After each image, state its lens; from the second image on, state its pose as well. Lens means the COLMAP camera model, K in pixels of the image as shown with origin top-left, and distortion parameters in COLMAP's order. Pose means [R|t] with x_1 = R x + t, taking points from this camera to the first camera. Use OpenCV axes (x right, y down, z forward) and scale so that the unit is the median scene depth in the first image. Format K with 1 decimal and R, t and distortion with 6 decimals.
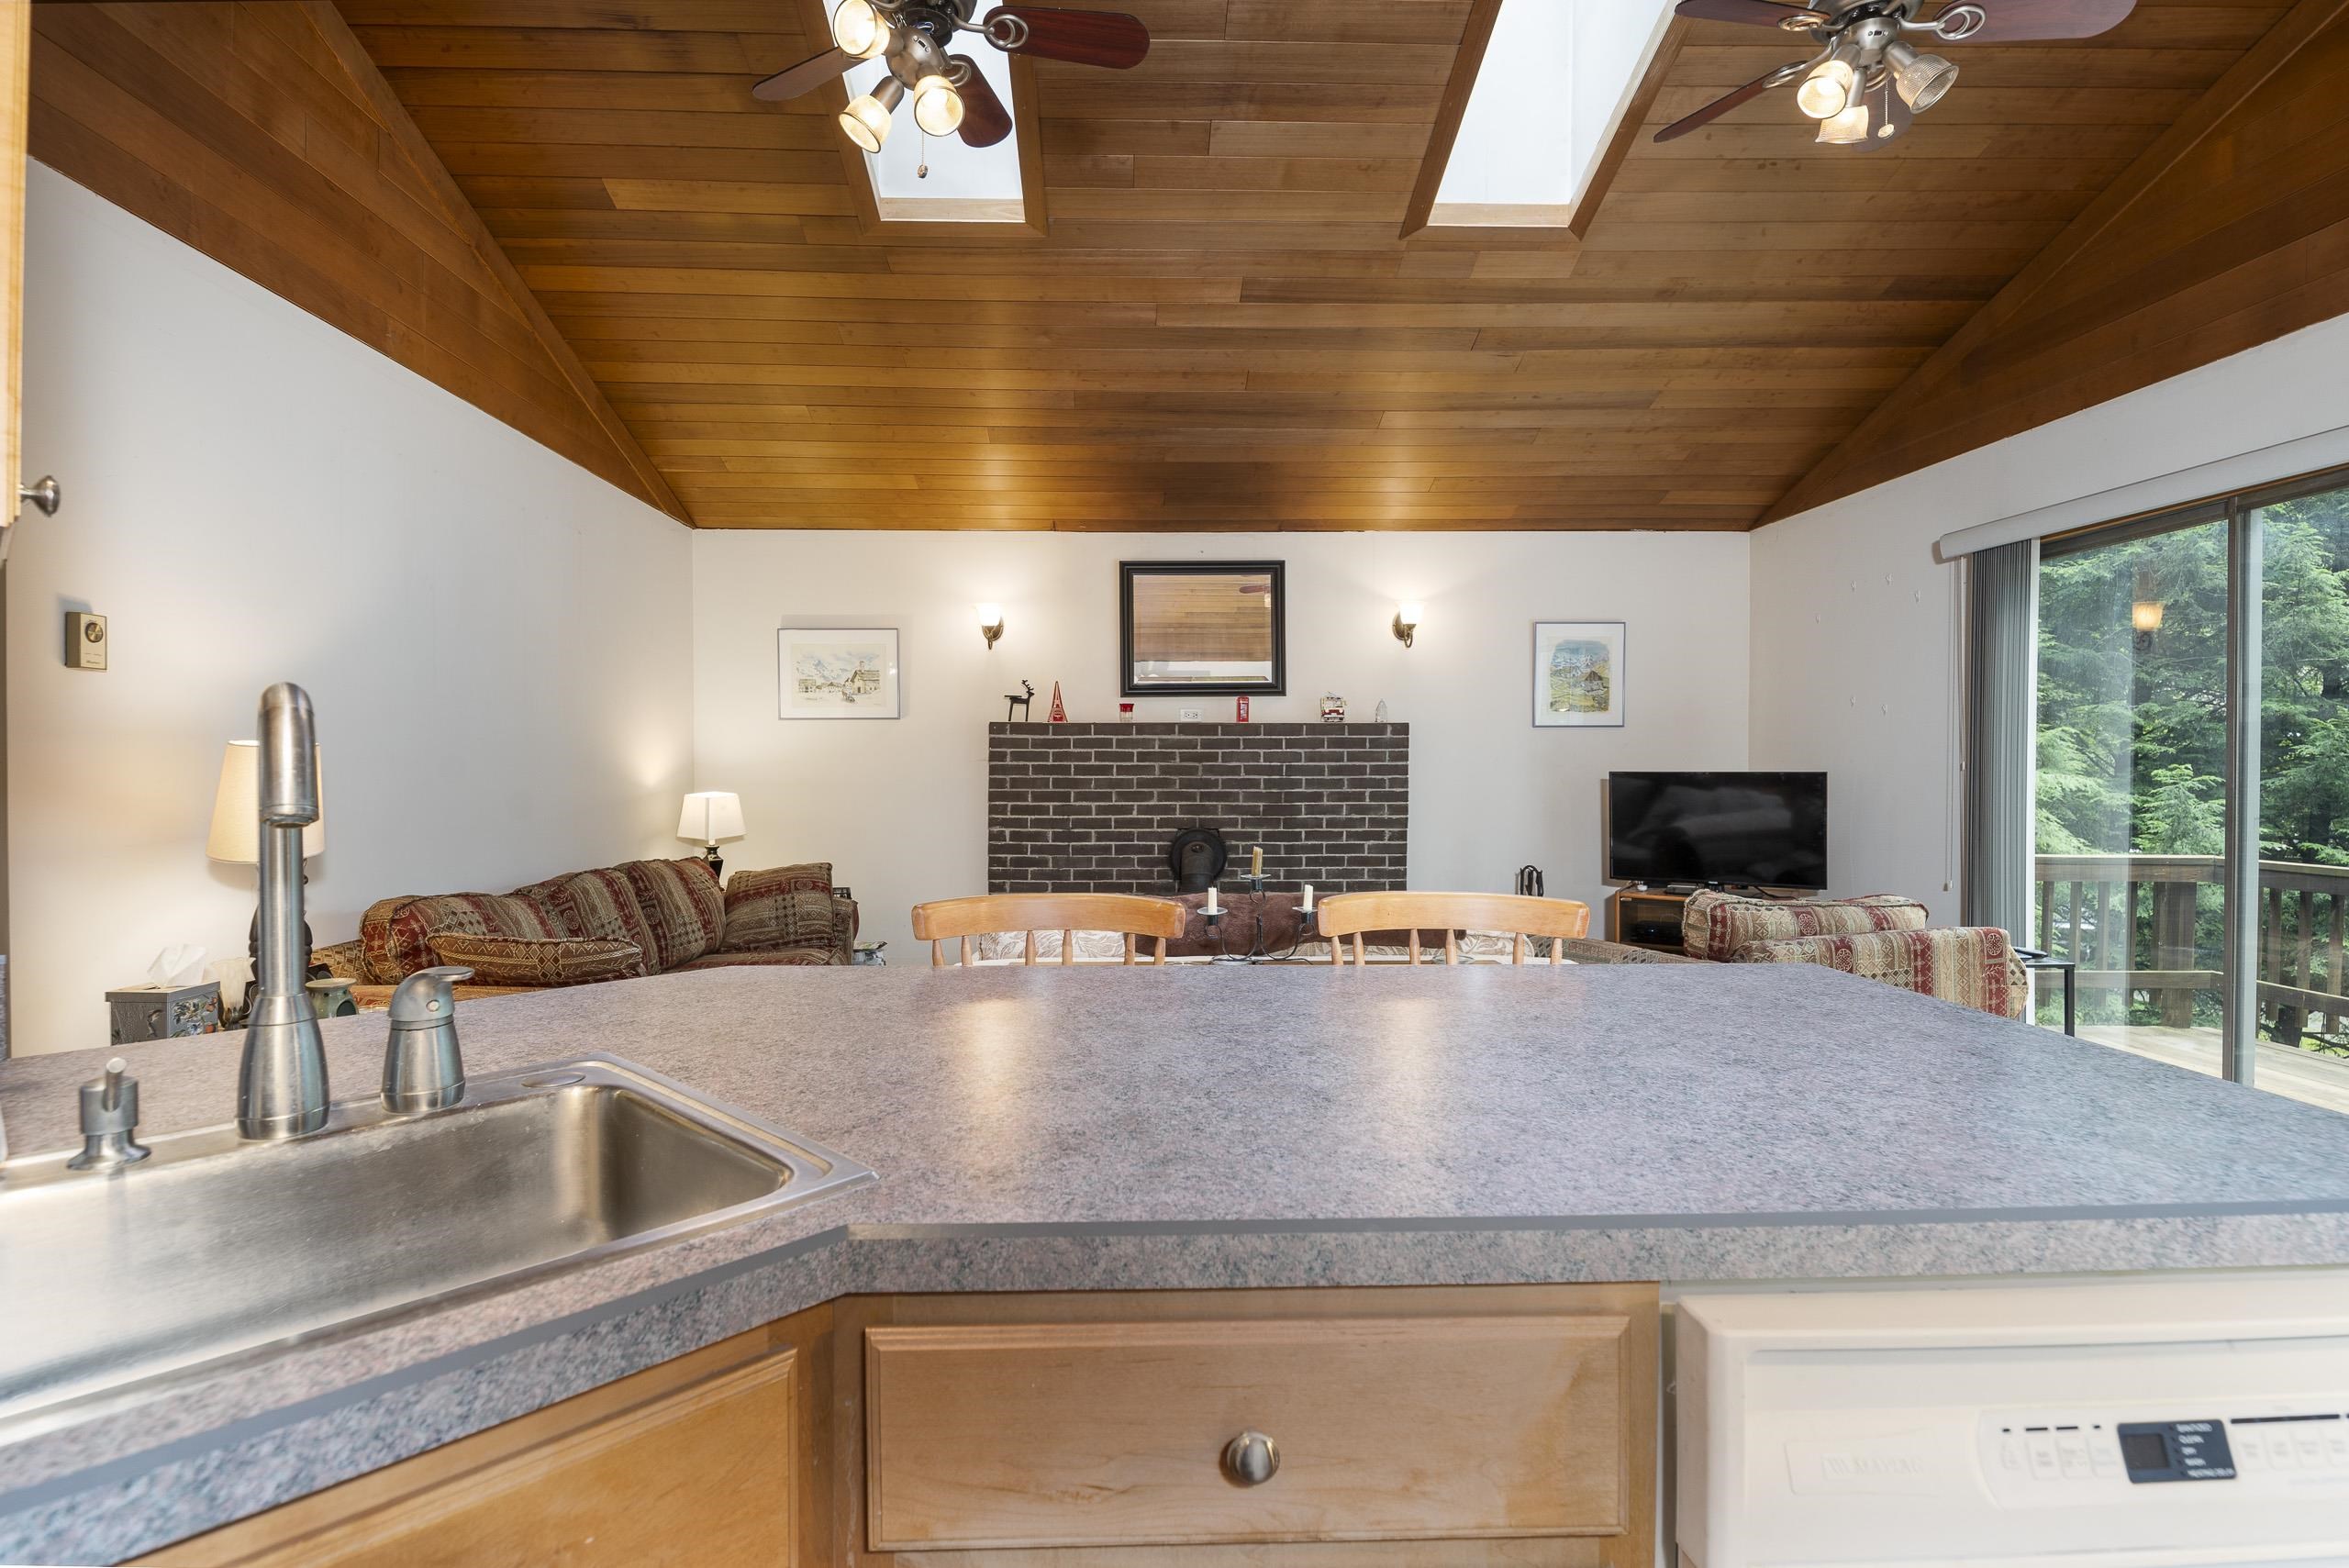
lens RADIAL K [[1148.7, 0, 1174.5], [0, 1148.7, 784.0], [0, 0, 1]] dist [0.004586, -0.009841]
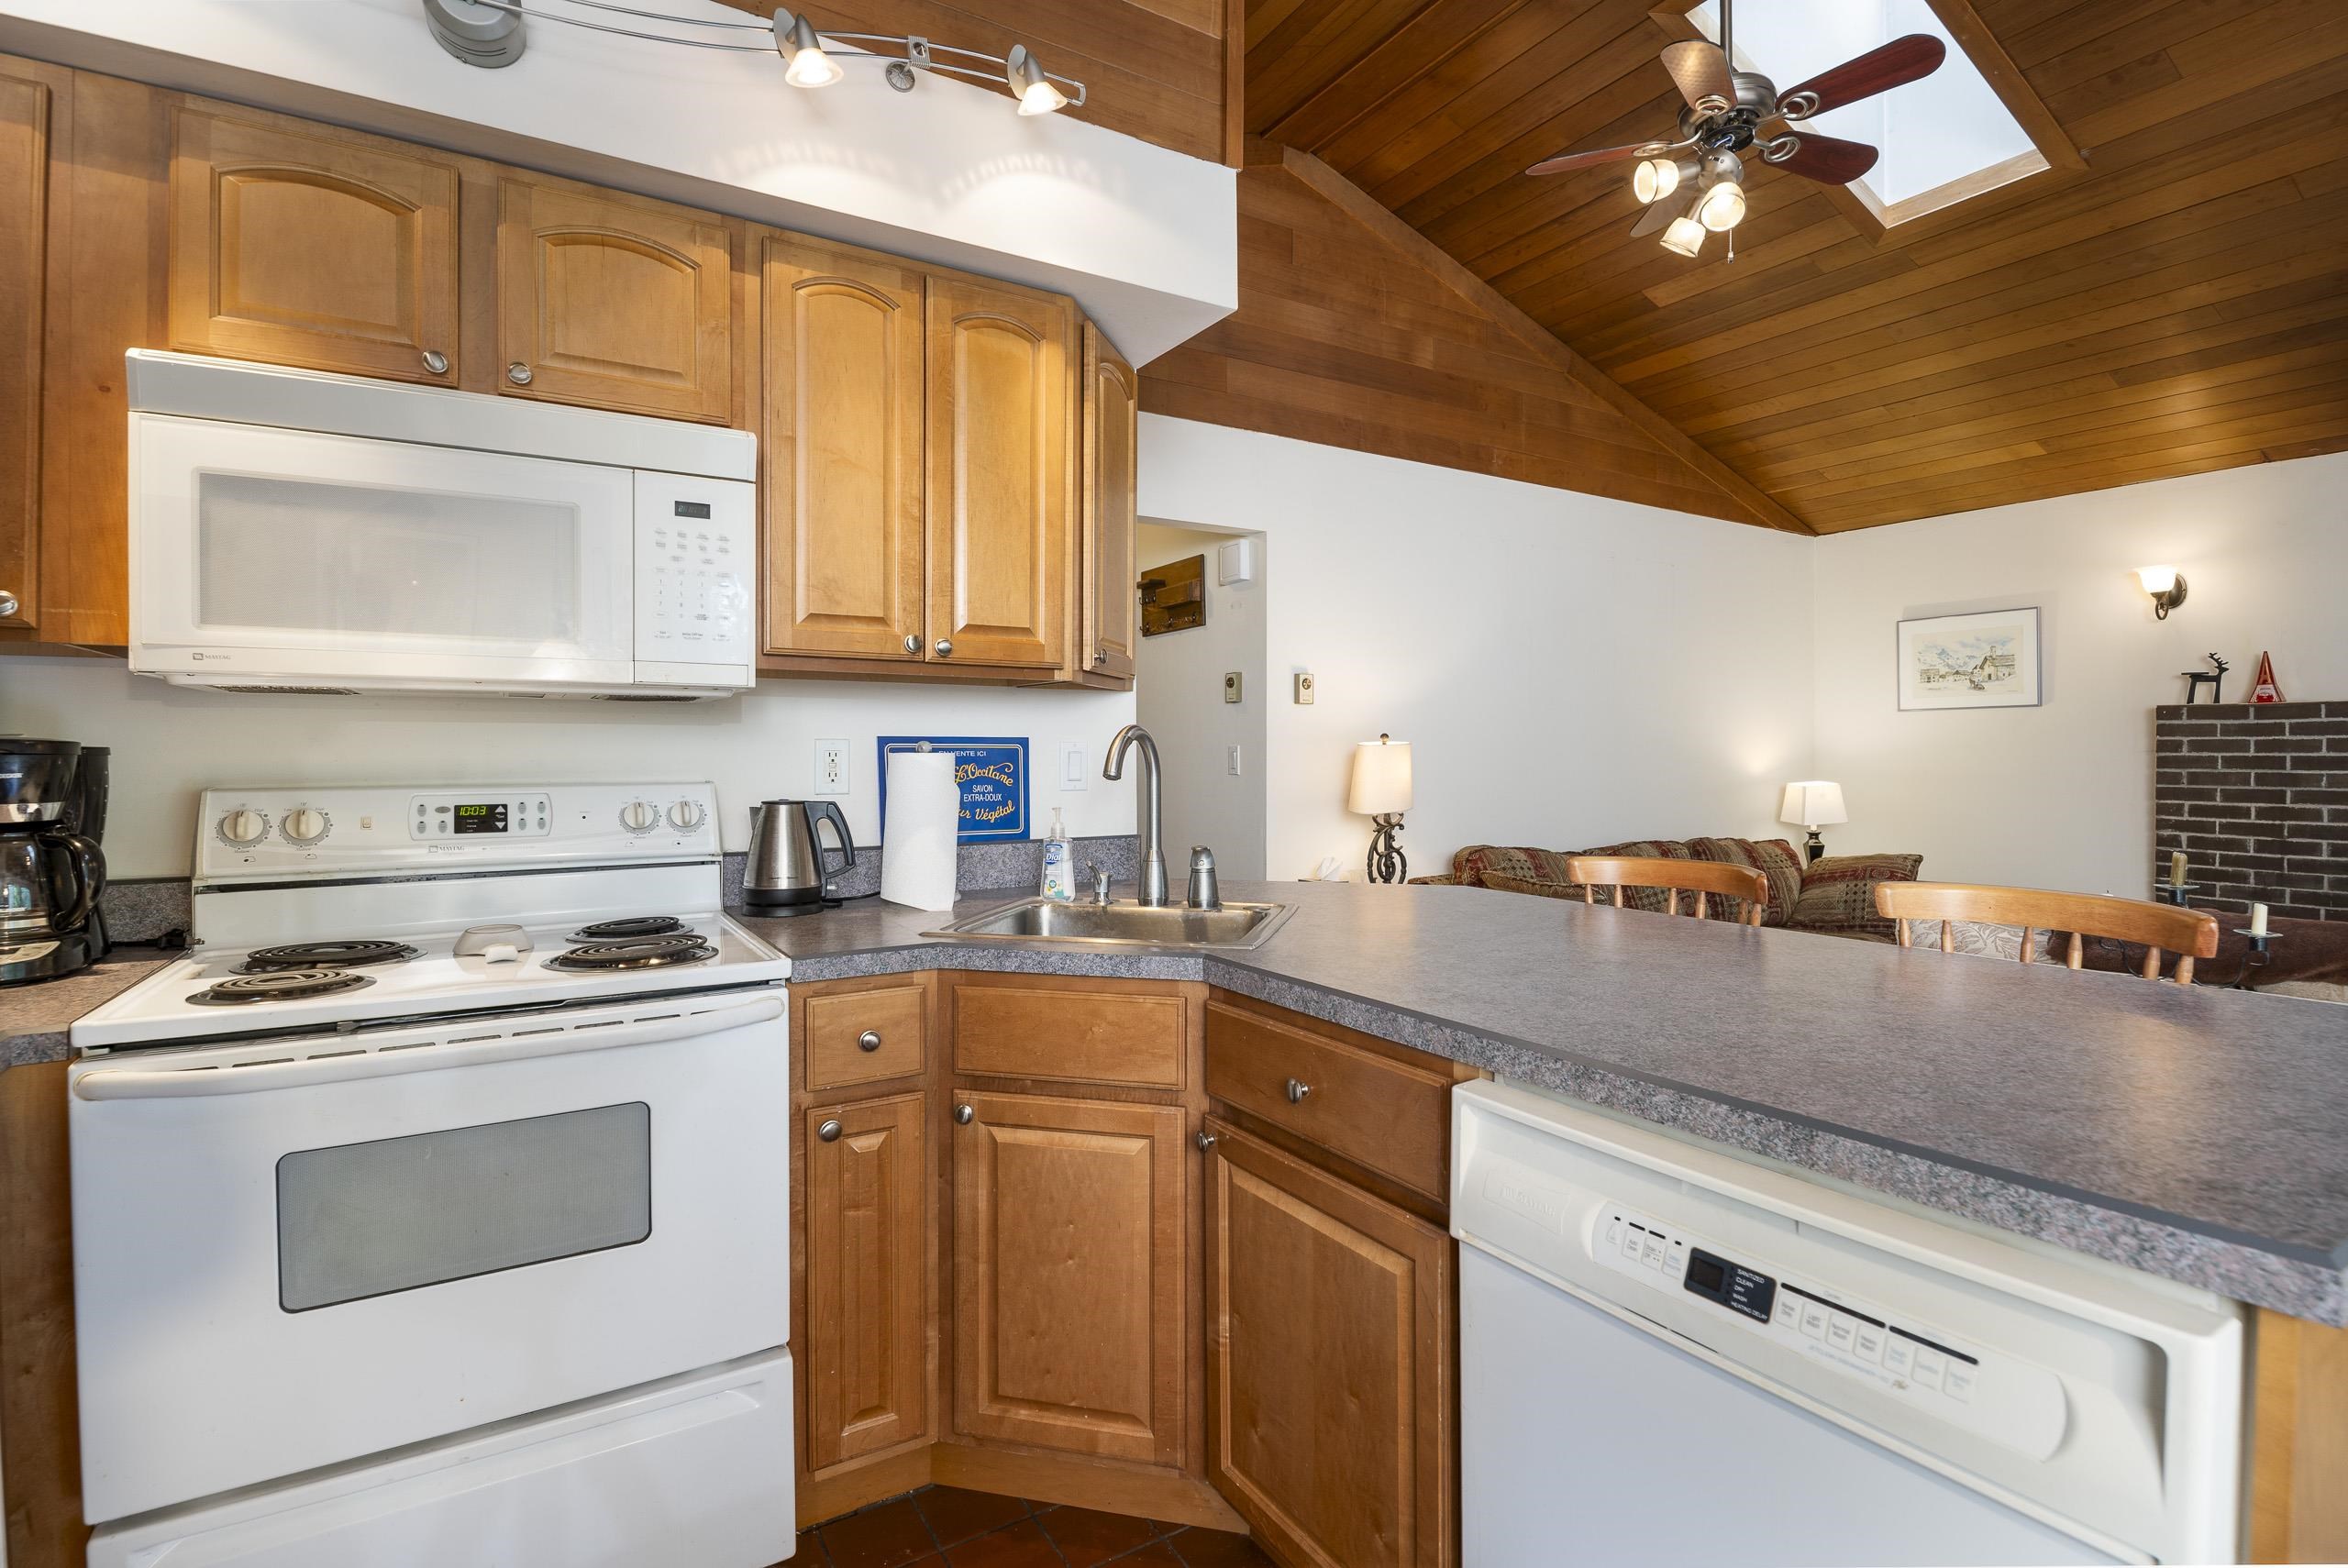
lens RADIAL K [[1078.2, 0, 1174.0], [0, 1078.2, 784.0], [0, 0, 1]] dist [-0.033397, 0.000068]
pose [[0.498378, 0.020953, -0.866707, 0.188302], [-0.013140, 0.999776, 0.016614, 0.000696], [0.866860, 0.003108, 0.498541, -0.017332]]
